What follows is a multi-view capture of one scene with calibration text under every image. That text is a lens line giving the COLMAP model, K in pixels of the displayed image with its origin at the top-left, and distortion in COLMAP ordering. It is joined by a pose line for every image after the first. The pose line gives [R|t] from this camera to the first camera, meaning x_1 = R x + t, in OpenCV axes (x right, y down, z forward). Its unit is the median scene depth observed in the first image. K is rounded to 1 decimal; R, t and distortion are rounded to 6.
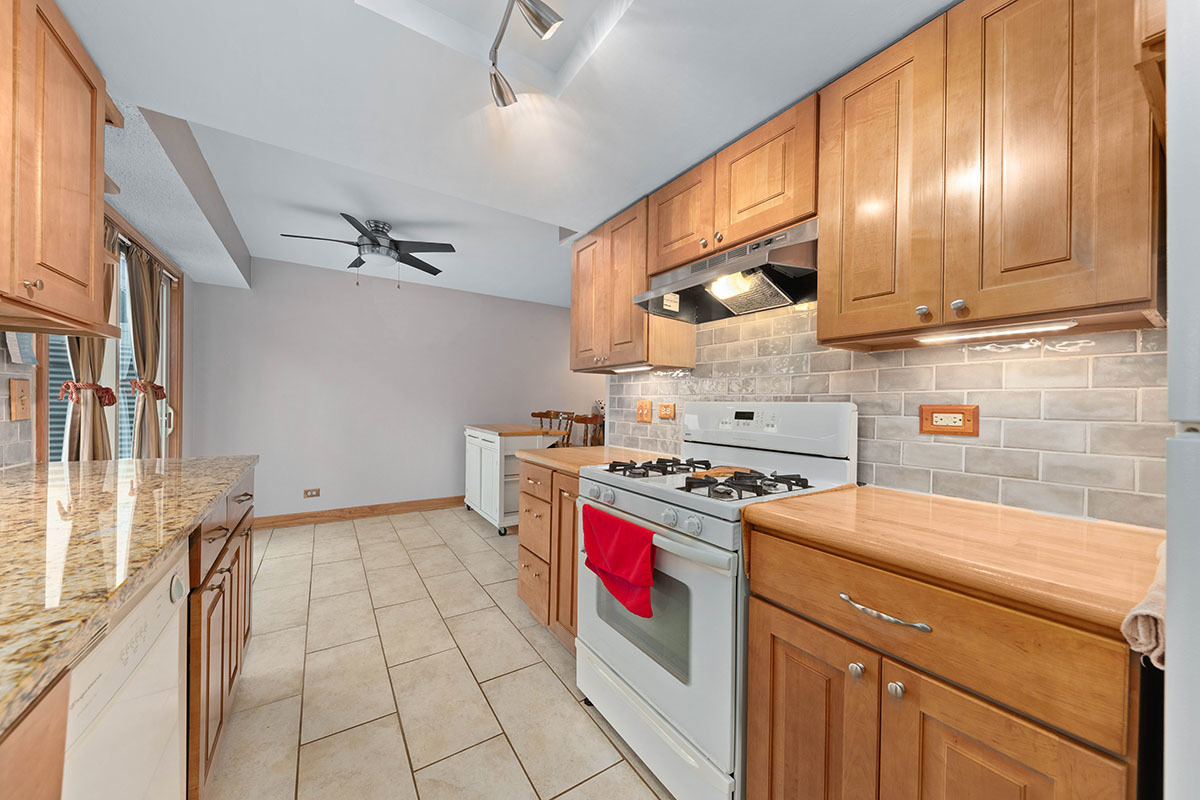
lens RADIAL K [[416.7, 0, 589.2], [0, 416.7, 402.9], [0, 0, 1]] dist [0.001920, -0.000219]
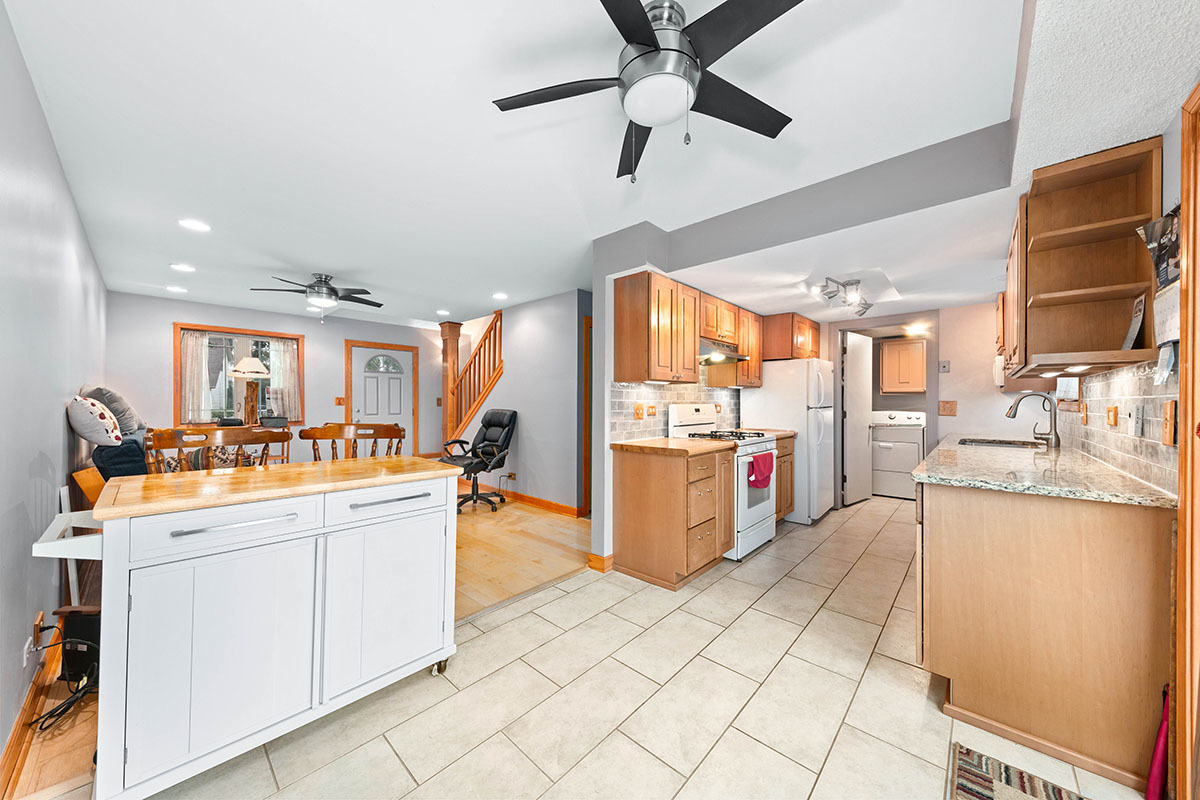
lens RADIAL K [[416.7, 0, 592.7], [0, 416.7, 402.0], [0, 0, 1]] dist [0.001920, -0.000219]
pose [[-0.249356, -0.022115, 0.968159, -1.104709], [-0.008498, 0.999751, 0.020648, -0.035563], [-0.968375, -0.003079, -0.249482, 1.409060]]
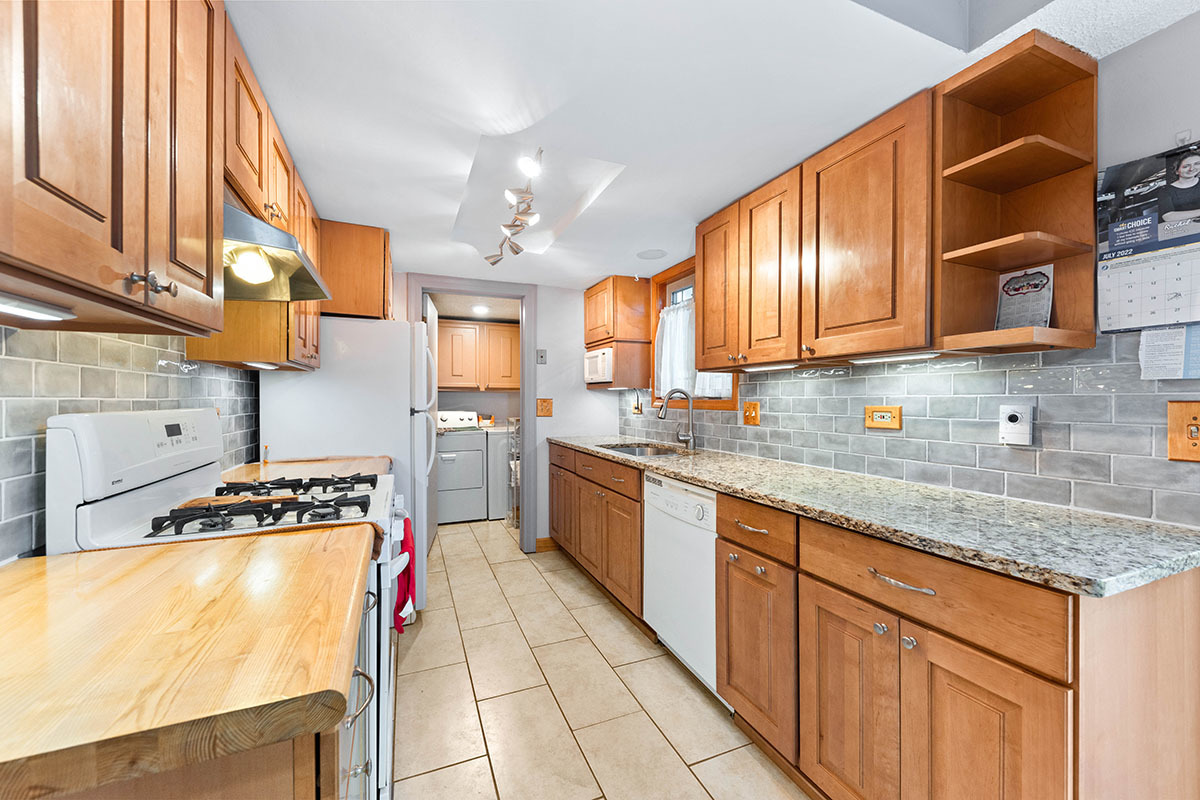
lens RADIAL K [[465.5, 0, 602.7], [0, 465.5, 399.4], [0, 0, 1]] dist [-0.003007, -0.000474]
pose [[-0.982839, -0.021838, 0.183168, -0.317996], [-0.021694, 0.999761, 0.002791, -0.023829], [-0.183185, -0.001231, -0.983078, 1.096949]]
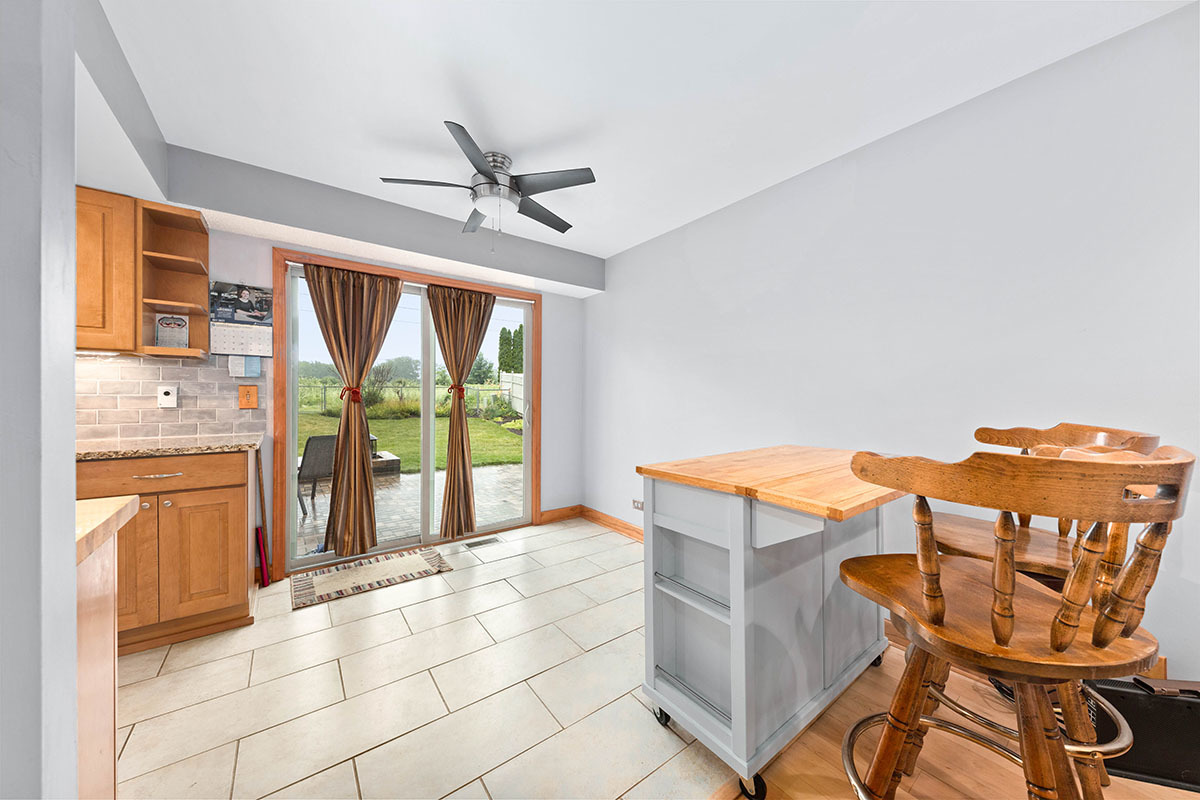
lens RADIAL K [[416.7, 0, 597.6], [0, 416.7, 398.0], [0, 0, 1]] dist [0.001920, -0.000219]
pose [[0.069674, -0.016680, -0.997430, 0.296461], [-0.003365, 0.999851, -0.016955, 0.012350], [0.997564, 0.004537, 0.069608, 1.354183]]
